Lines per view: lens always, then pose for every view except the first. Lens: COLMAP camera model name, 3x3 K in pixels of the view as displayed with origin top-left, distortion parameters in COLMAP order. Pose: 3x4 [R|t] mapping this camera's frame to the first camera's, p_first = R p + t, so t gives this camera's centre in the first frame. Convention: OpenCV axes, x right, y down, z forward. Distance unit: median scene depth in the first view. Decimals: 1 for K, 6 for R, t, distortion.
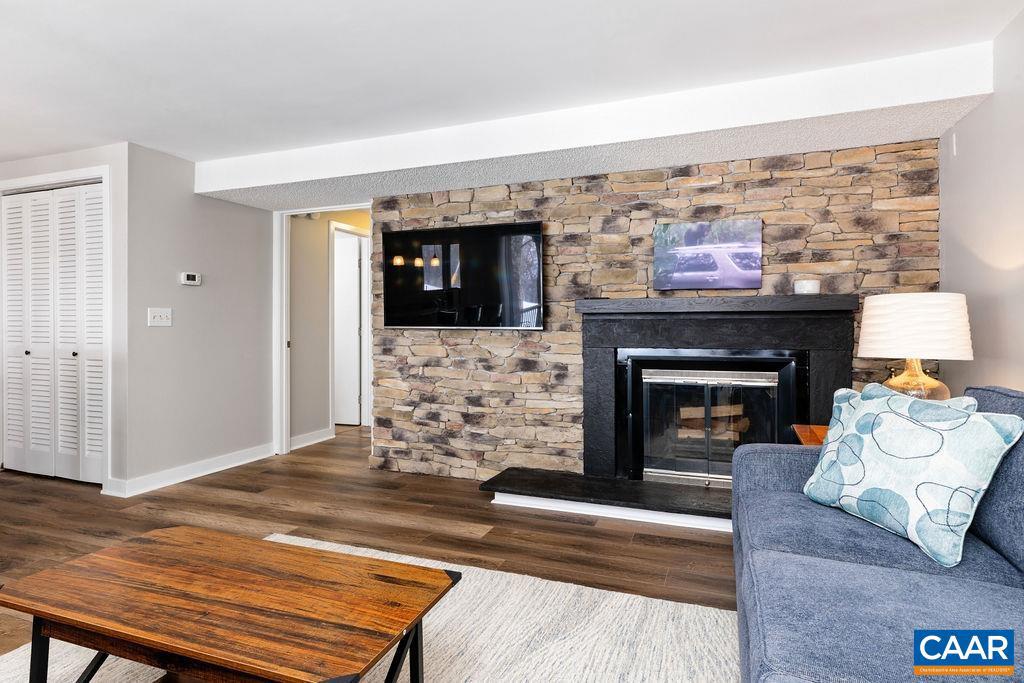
lens RADIAL K [[576.8, 0, 501.7], [0, 576.8, 326.6], [0, 0, 1]] dist [0.007207, 0.000024]
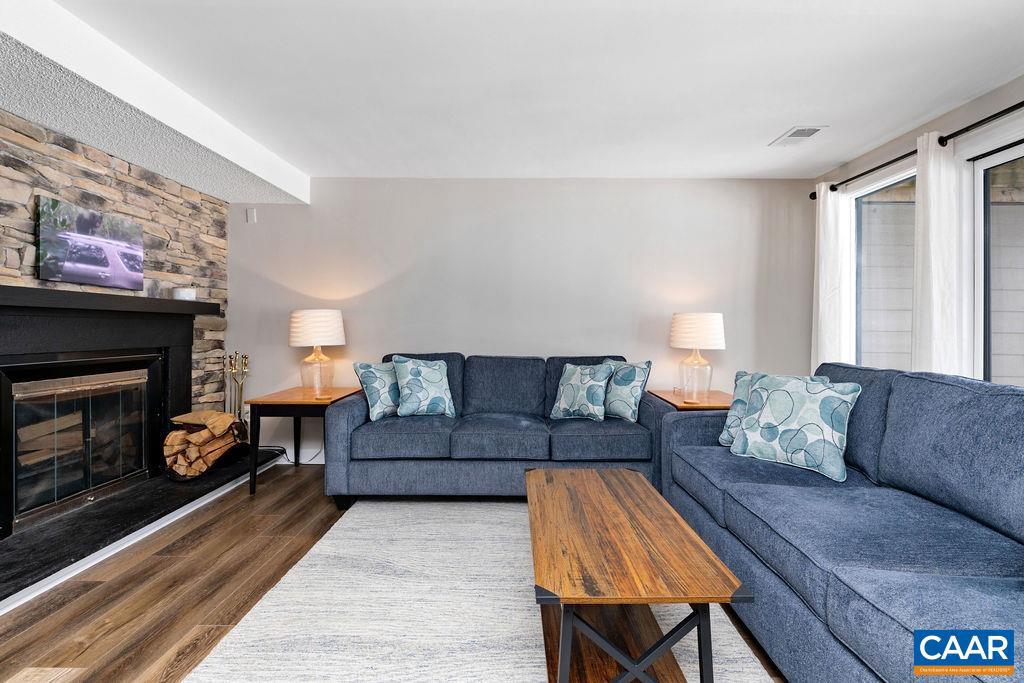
lens RADIAL K [[465.6, 0, 523.5], [0, 465.6, 327.9], [0, 0, 1]] dist [0.003343, 0.000311]
pose [[-0.372886, 0.002725, 0.927873, -0.532786], [-0.003305, 0.999985, -0.004265, 0.002769], [-0.927871, -0.004657, -0.372871, 0.592928]]
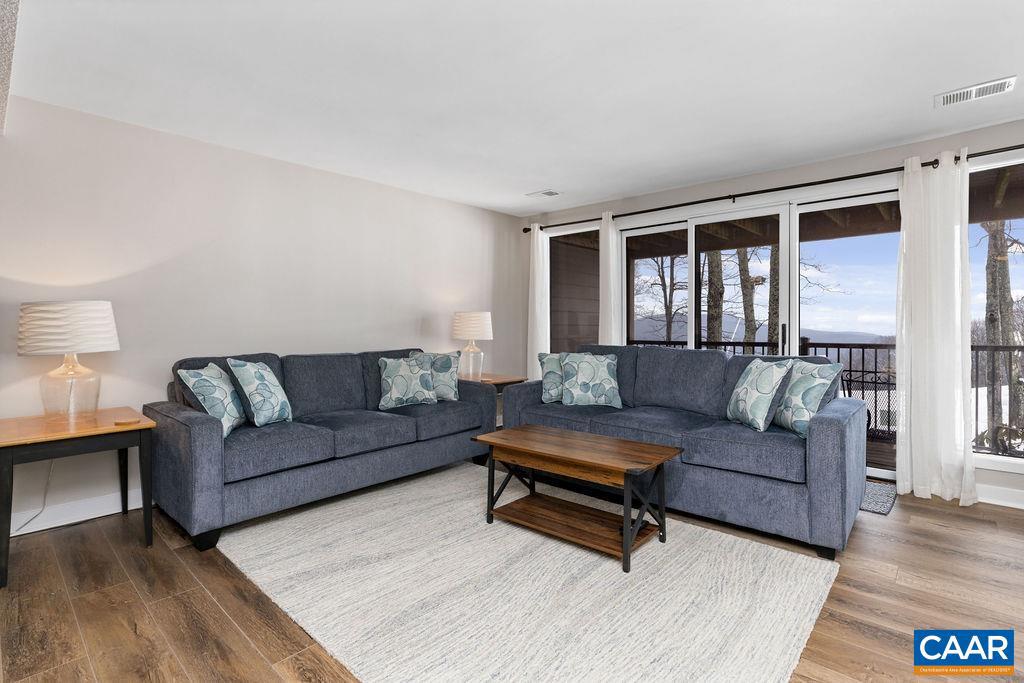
lens RADIAL K [[486.9, 0, 515.3], [0, 486.9, 330.0], [0, 0, 1]] dist [-0.002630, 0.000413]
pose [[-0.938437, 0.002798, 0.345440, -0.333690], [0.007360, 0.999902, 0.011895, 0.000437], [-0.345373, 0.013705, -0.938365, 1.028374]]
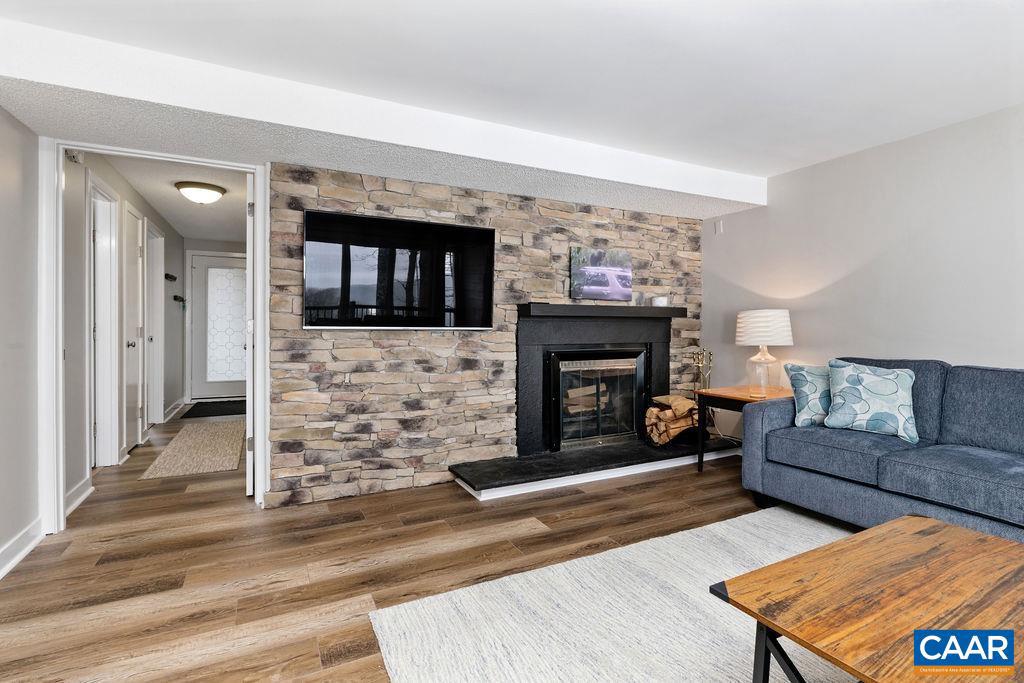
lens RADIAL K [[486.9, 0, 515.3], [0, 486.9, 330.0], [0, 0, 1]] dist [-0.002630, 0.000413]
pose [[0.653285, -0.002466, 0.757108, -0.587471], [-0.002163, 0.999985, 0.005124, 0.000606], [-0.757109, -0.004985, 0.653270, 0.373405]]
